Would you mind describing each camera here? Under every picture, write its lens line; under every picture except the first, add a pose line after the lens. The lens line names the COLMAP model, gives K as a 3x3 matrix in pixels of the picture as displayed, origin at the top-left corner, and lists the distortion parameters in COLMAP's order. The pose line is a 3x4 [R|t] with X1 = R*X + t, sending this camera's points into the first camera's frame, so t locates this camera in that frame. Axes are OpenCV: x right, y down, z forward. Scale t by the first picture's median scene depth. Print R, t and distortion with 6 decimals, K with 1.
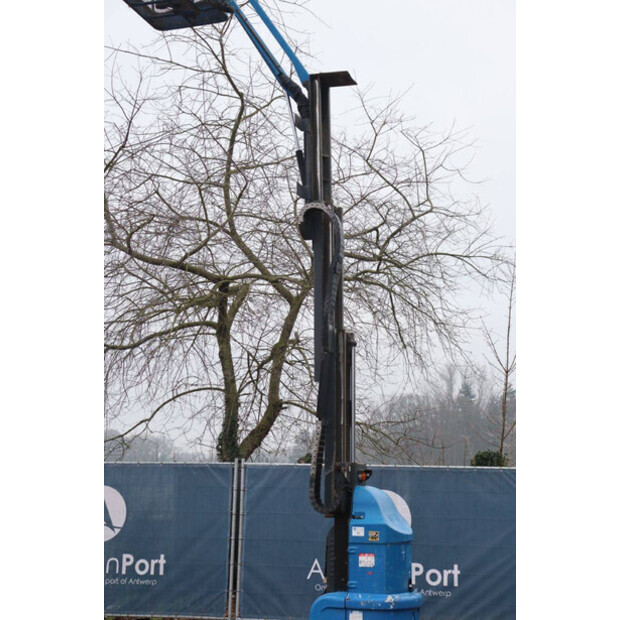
lens RADIAL K [[1147.5, 0, 315.6], [0, 1147.5, 315.0], [0, 0, 1]] dist [0.263764, 0.000000]
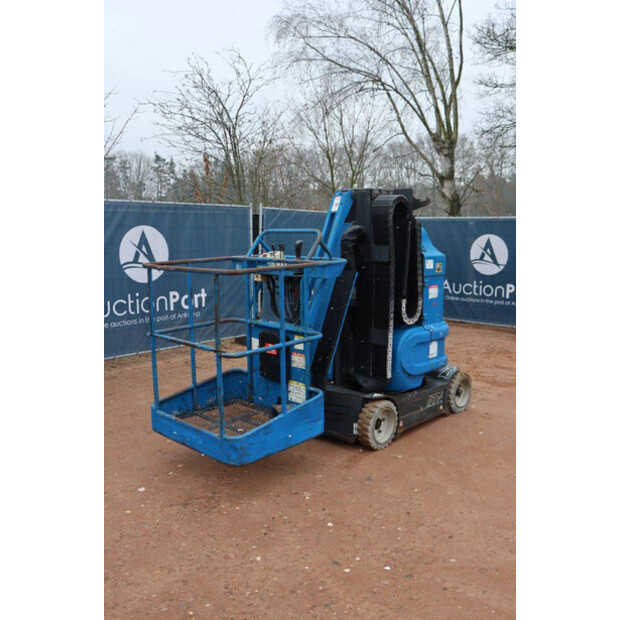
lens RADIAL K [[576.2, 0, 306.9], [0, 576.2, 310.0], [0, 0, 1]] dist [-0.092519, 0.000000]
pose [[0.464682, -0.129674, 0.875931, -0.305614], [-0.125508, 0.969586, 0.210121, 0.096131], [-0.876538, -0.207576, 0.434274, 0.616508]]
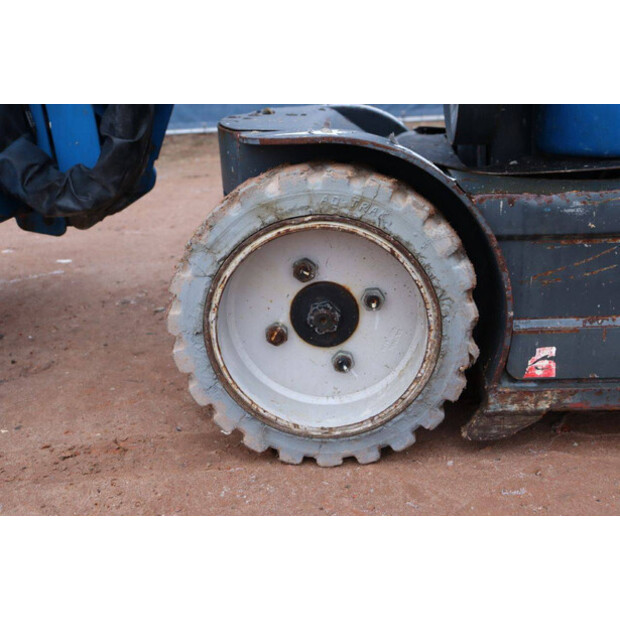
lens RADIAL K [[713.9, 0, 306.5], [0, 713.9, 311.6], [0, 0, 1]] dist [-0.031907, 0.000000]
pose [[0.976717, -0.131805, 0.169266, -0.037491], [0.042700, 0.892657, 0.448710, 0.186575], [-0.210239, -0.431035, 0.877501, 0.648432]]
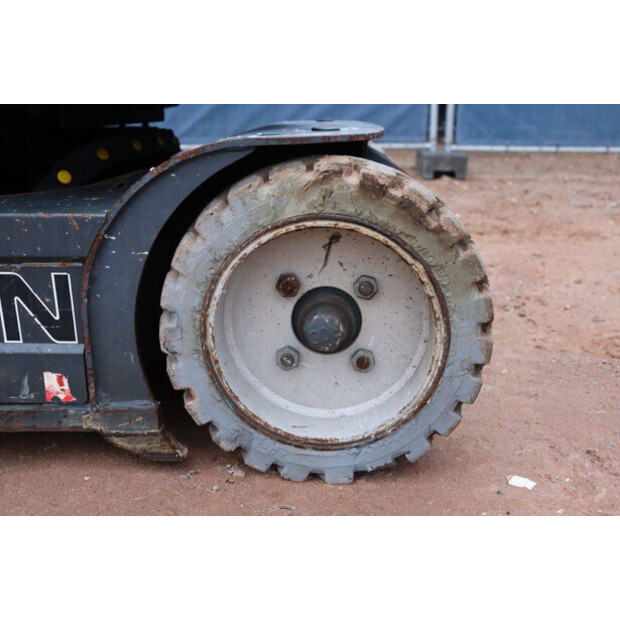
lens RADIAL K [[713.9, 0, 310.0], [0, 713.9, 308.4], [0, 0, 1]] dist [-0.031907, 0.000000]
pose [[0.965523, -0.089959, 0.244279, 0.040483], [-0.018868, 0.911740, 0.410334, 0.186626], [-0.259633, -0.400796, 0.878609, 0.628101]]
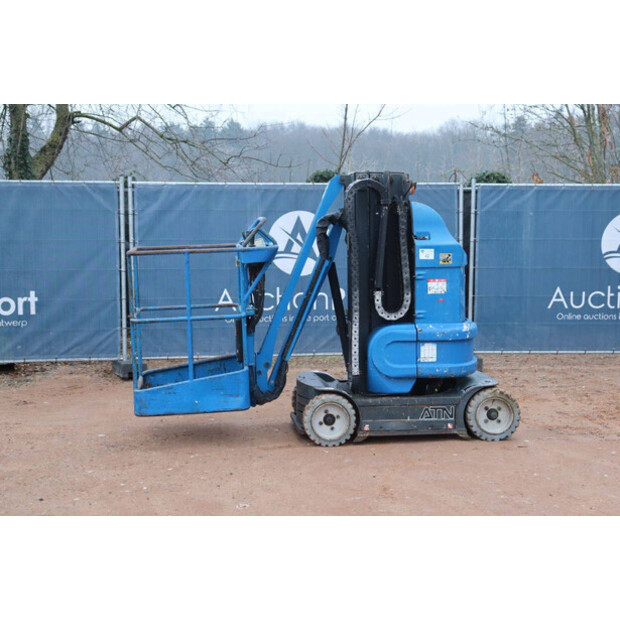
lens RADIAL K [[1077.2, 0, 311.6], [0, 1077.2, 309.7], [0, 0, 1]] dist [0.209277, 0.000000]
pose [[0.925135, -0.052222, 0.376030, -0.238048], [-0.035669, 0.974155, 0.223045, 0.038264], [-0.377960, -0.219759, 0.899362, 0.223833]]
